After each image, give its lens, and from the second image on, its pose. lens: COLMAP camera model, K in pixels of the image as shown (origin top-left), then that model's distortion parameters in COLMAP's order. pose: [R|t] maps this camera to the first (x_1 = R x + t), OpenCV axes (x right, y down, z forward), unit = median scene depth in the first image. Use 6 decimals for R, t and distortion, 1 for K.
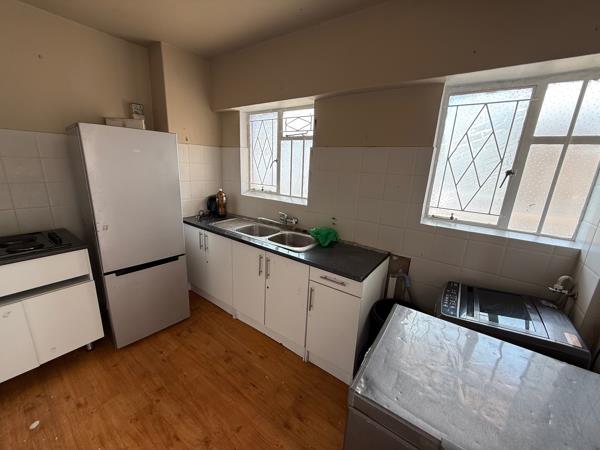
lens RADIAL K [[238.0, 0, 296.3], [0, 238.0, 225.0], [0, 0, 1]] dist [0.002115, -0.000476]
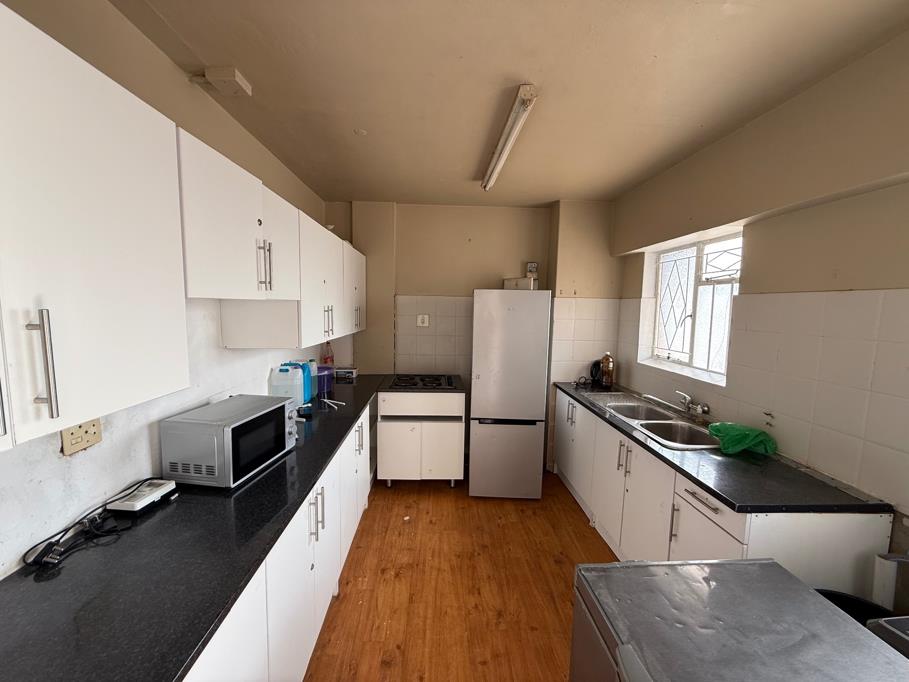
lens RADIAL K [[360.6, 0, 449.5], [0, 360.6, 344.4], [0, 0, 1]] dist [0.002115, -0.000476]
pose [[0.619658, 0.050364, -0.783255, 0.367494], [-0.189134, 0.978113, -0.086736, 0.029663], [0.761743, 0.201887, 0.615621, -0.149261]]
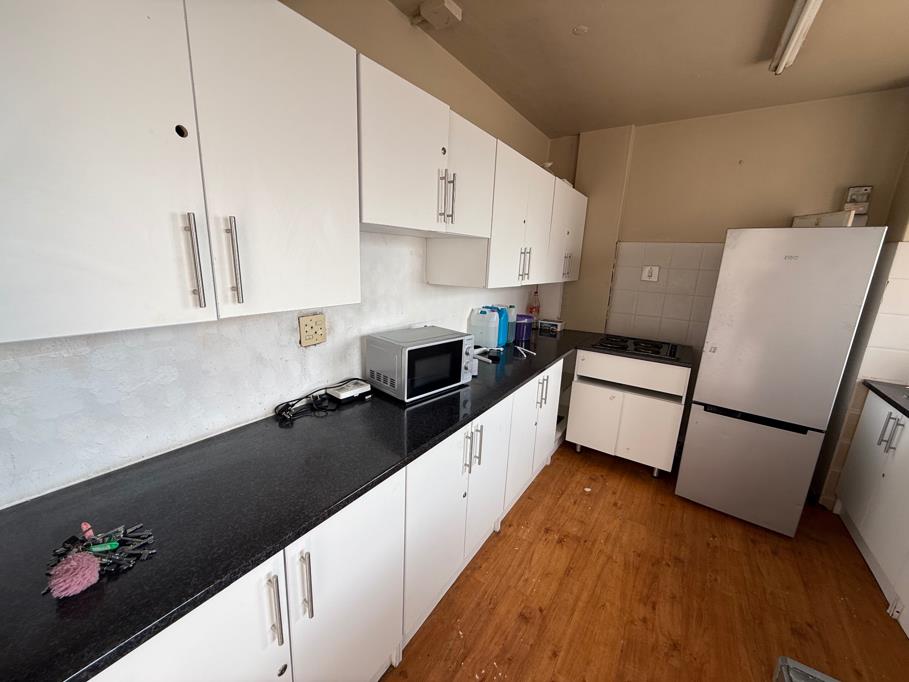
lens RADIAL K [[360.6, 0, 452.1], [0, 360.6, 341.9], [0, 0, 1]] dist [0.002115, -0.000476]
pose [[0.043328, 0.186923, -0.981419, 0.335286], [-0.288849, 0.942732, 0.166803, 0.033006], [0.956394, 0.276254, 0.094839, -0.006567]]
